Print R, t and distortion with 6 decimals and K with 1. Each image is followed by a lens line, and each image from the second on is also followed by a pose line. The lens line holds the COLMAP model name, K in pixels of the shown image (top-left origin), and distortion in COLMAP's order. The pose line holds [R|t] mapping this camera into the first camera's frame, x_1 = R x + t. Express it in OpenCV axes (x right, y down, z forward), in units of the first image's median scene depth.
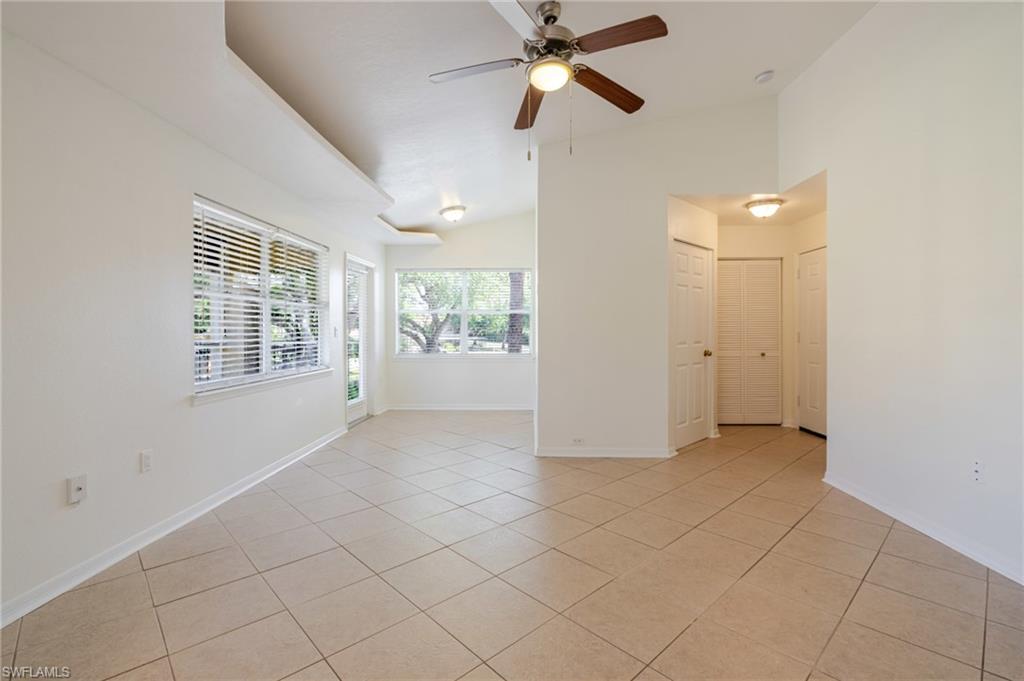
lens RADIAL K [[464.9, 0, 504.4], [0, 464.9, 340.1], [0, 0, 1]] dist [-0.002410, -0.000200]
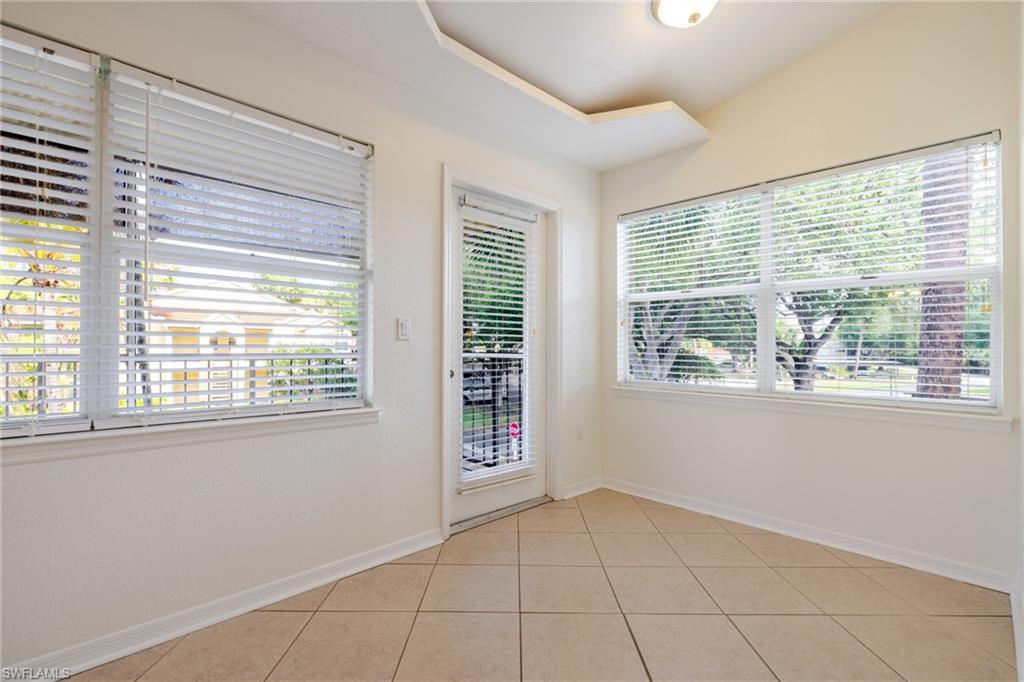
lens RADIAL K [[464.9, 0, 504.4], [0, 464.9, 340.6], [0, 0, 1]] dist [-0.002410, -0.000200]
pose [[0.734355, -0.001158, -0.678765, 0.016301], [-0.026619, 0.999180, -0.030504, 0.003114], [0.678244, 0.040469, 0.733722, 0.387013]]
